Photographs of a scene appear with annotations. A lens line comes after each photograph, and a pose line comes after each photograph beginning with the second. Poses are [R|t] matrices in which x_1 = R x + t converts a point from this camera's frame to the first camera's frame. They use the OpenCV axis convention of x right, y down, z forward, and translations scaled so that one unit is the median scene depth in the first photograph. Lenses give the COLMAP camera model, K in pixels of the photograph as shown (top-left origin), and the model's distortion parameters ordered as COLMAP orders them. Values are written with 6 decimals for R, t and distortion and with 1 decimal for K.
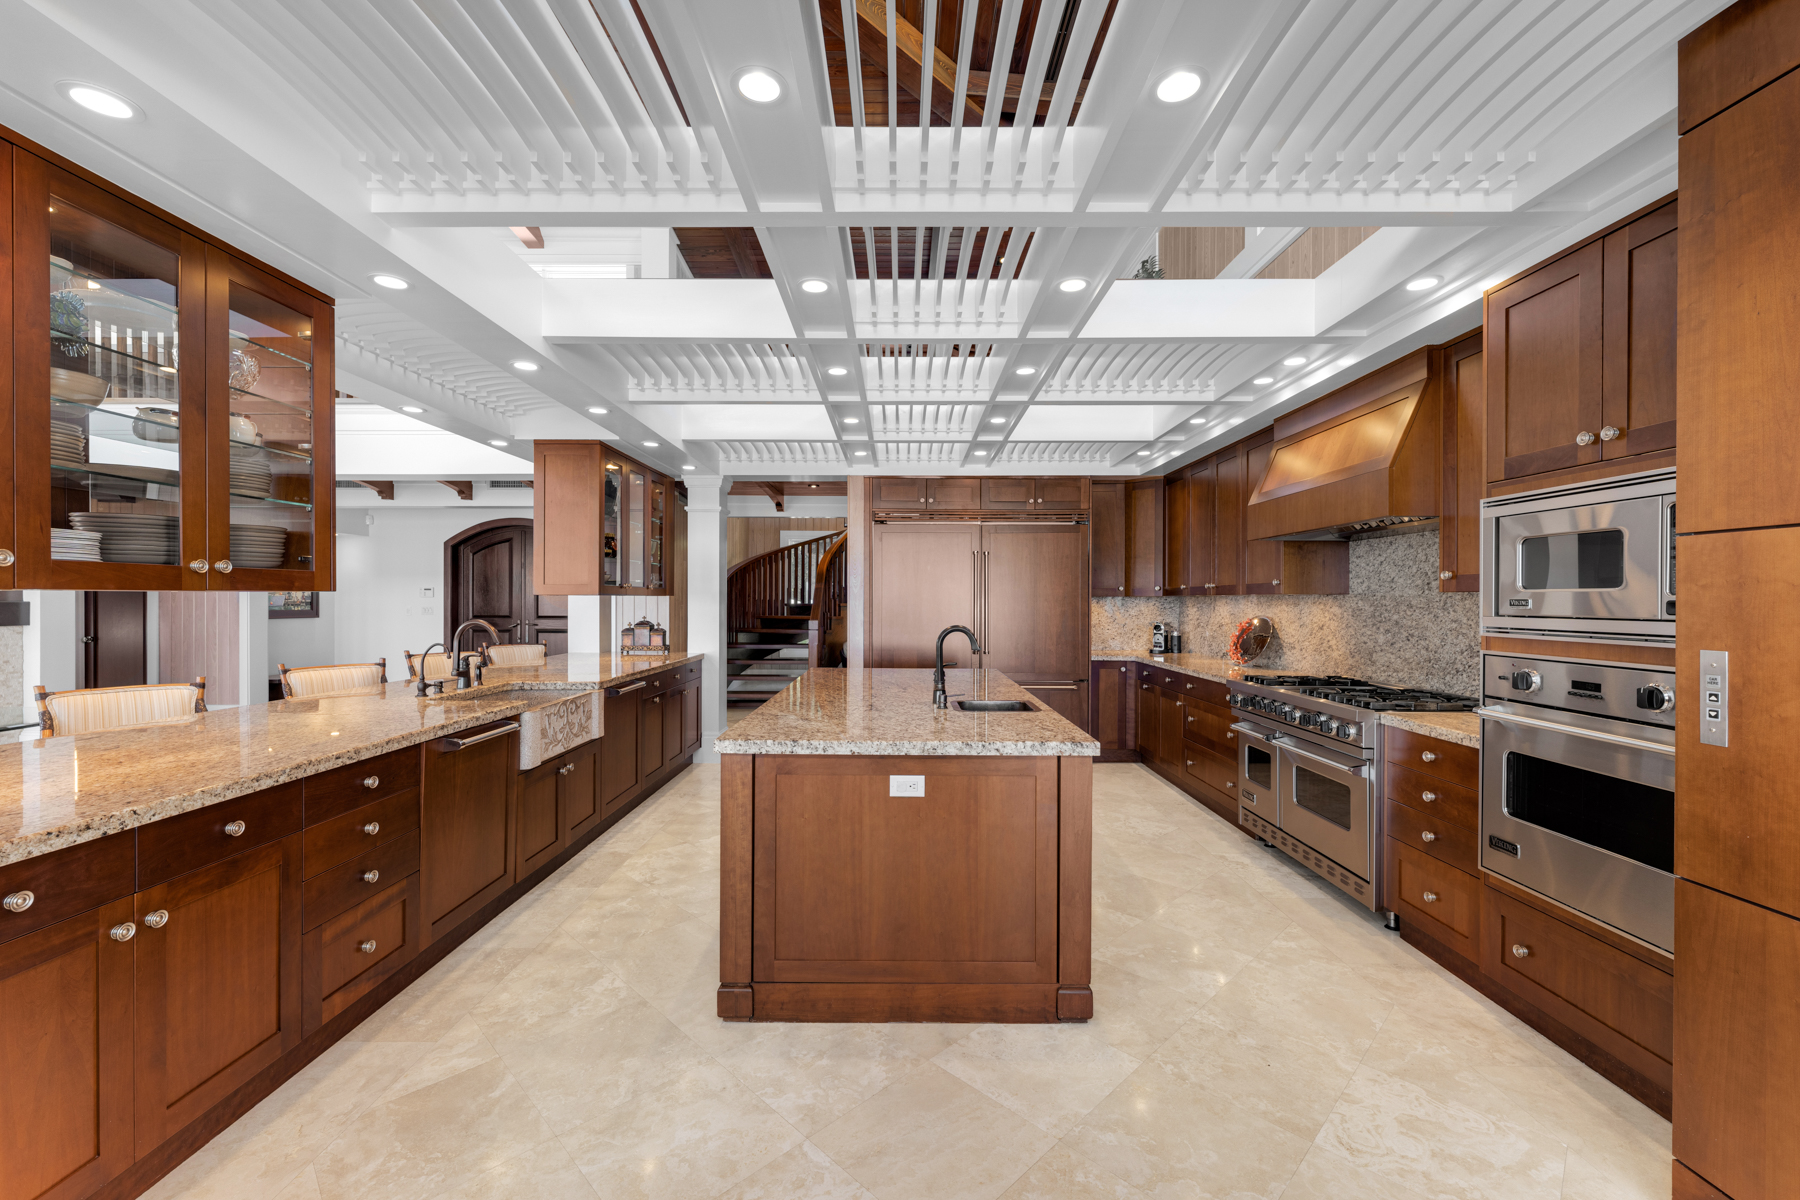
lens RADIAL K [[729.2, 0, 897.4], [0, 729.2, 603.1], [0, 0, 1]] dist [-0.000140, 0.000084]
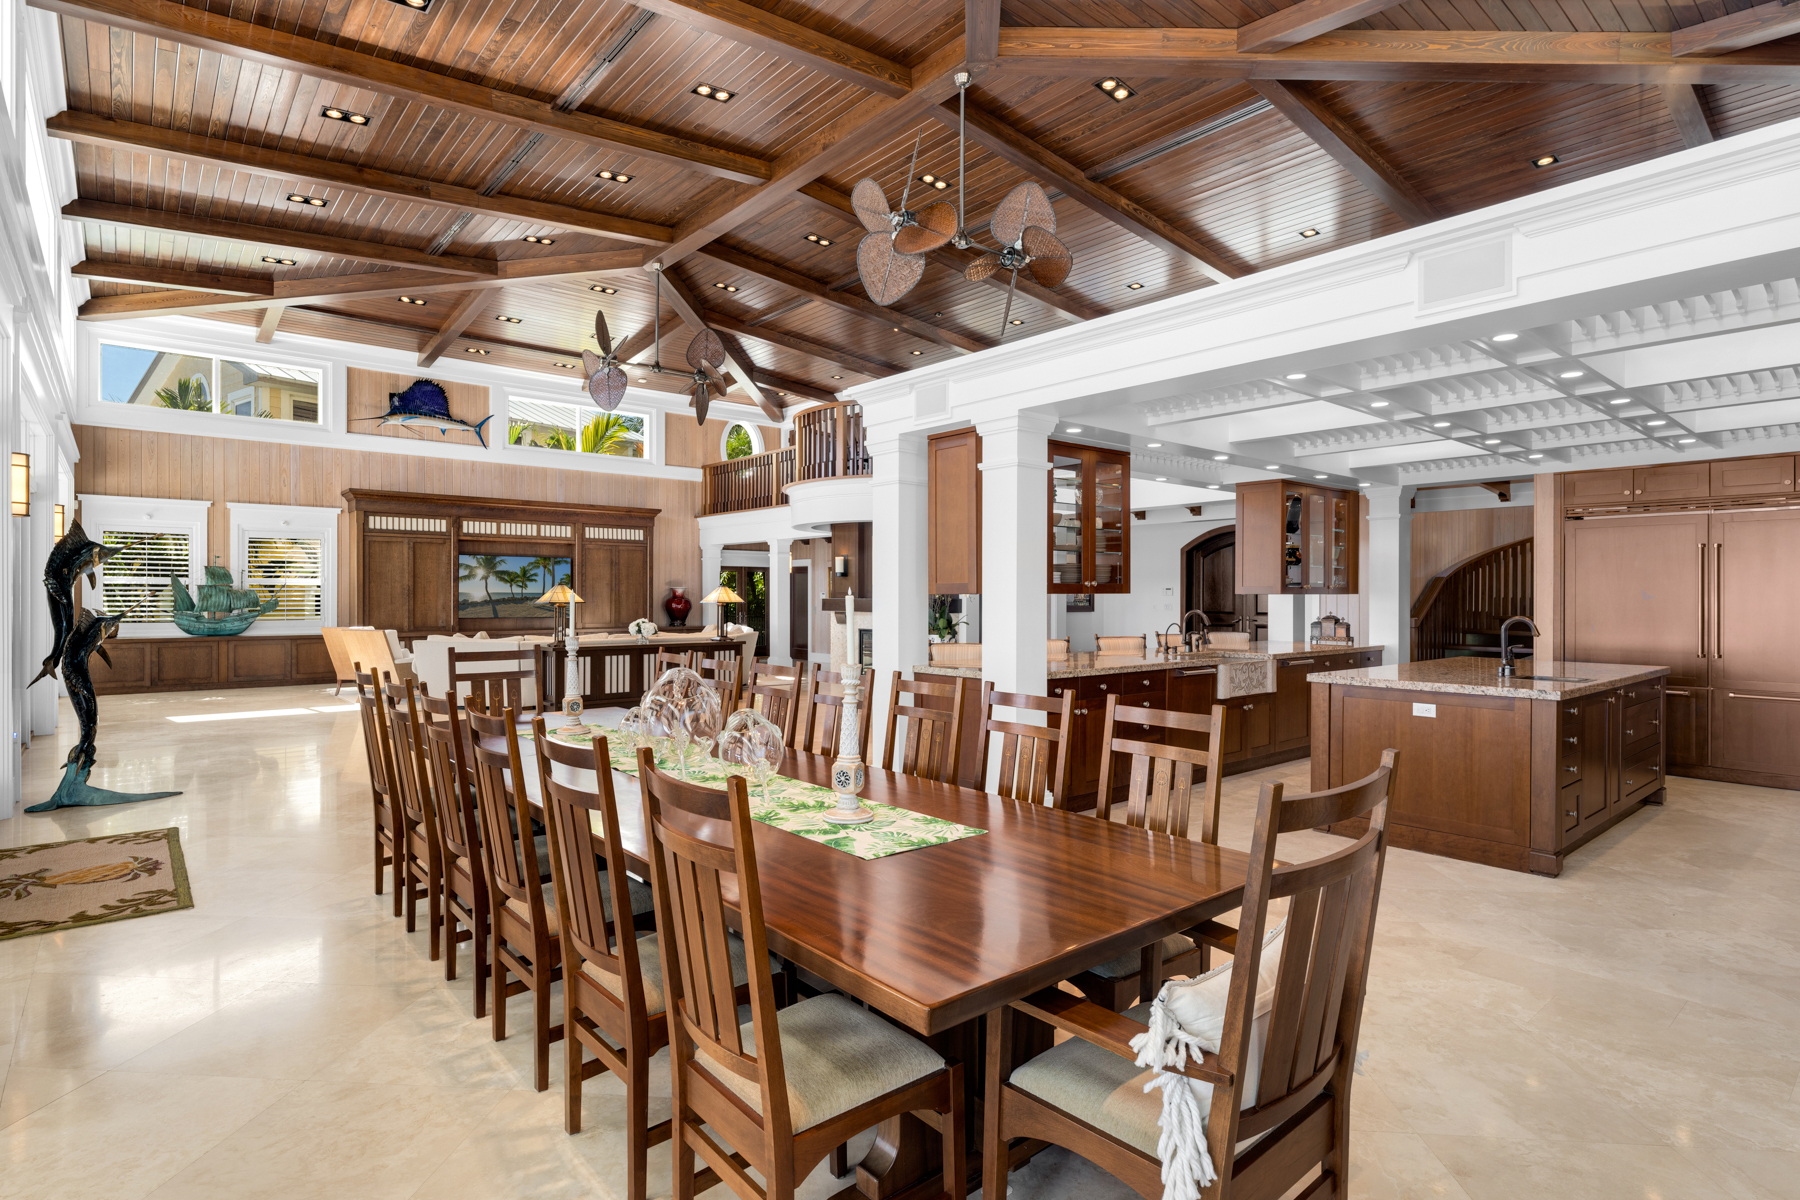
lens RADIAL K [[917.8, 0, 896.2], [0, 917.8, 592.4], [0, 0, 1]] dist [0.000430, 0.000520]
pose [[0.652178, -0.004617, -0.758051, 0.404162], [-0.003489, 0.999953, -0.009092, 0.003921], [0.758057, 0.008575, 0.652131, -0.630122]]
